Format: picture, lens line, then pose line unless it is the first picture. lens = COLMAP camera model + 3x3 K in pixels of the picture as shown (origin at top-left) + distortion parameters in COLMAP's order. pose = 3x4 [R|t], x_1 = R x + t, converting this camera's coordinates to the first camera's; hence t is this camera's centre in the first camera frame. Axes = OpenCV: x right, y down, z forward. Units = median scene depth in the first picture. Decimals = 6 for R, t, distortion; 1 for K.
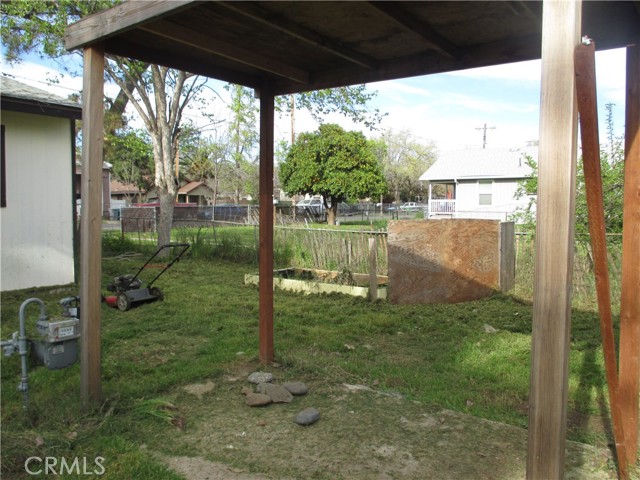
lens RADIAL K [[533.2, 0, 321.1], [0, 533.2, 237.4], [0, 0, 1]] dist [-0.030532, -0.001715]
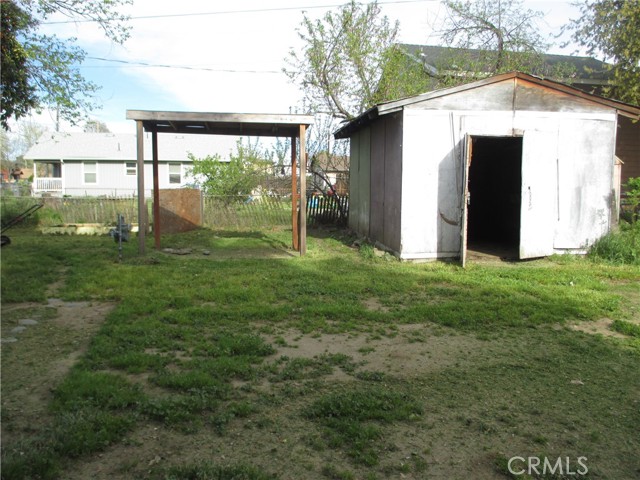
lens RADIAL K [[533.2, 0, 319.8], [0, 533.2, 227.6], [0, 0, 1]] dist [-0.030532, -0.001715]
pose [[0.688107, -0.054194, 0.723583, -0.188316], [0.038381, 0.998529, 0.038287, 0.011908], [-0.724594, 0.001426, 0.689175, -0.160724]]
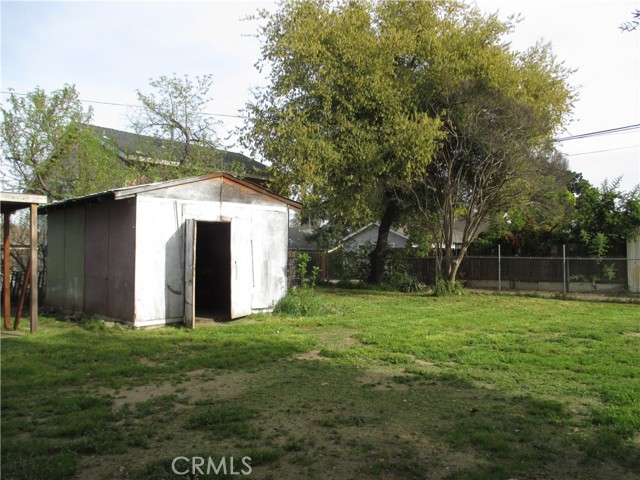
lens RADIAL K [[533.2, 0, 321.0], [0, 533.2, 233.5], [0, 0, 1]] dist [-0.030532, -0.001715]
pose [[0.094899, 0.045529, 0.994445, -0.262509], [0.064704, 0.996559, -0.051801, 0.008888], [-0.993382, 0.069260, 0.091626, -0.139624]]
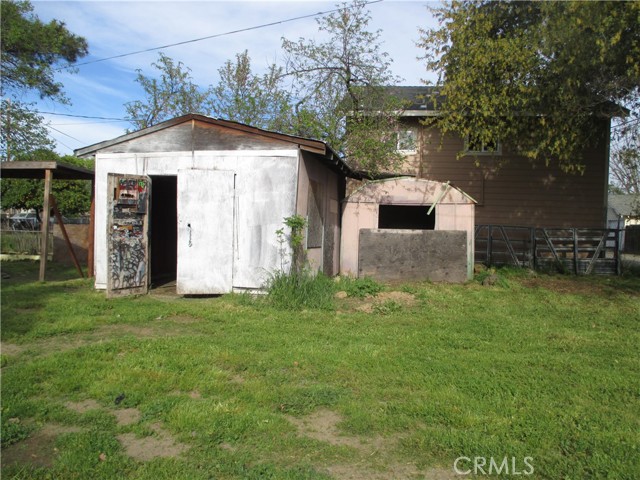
lens RADIAL K [[533.2, 0, 317.2], [0, 533.2, 234.1], [0, 0, 1]] dist [-0.030532, -0.001715]
pose [[0.888733, 0.009429, 0.458329, 0.021959], [0.007930, 0.999323, -0.035936, 0.021726], [-0.458357, 0.035572, 0.888056, -0.335425]]
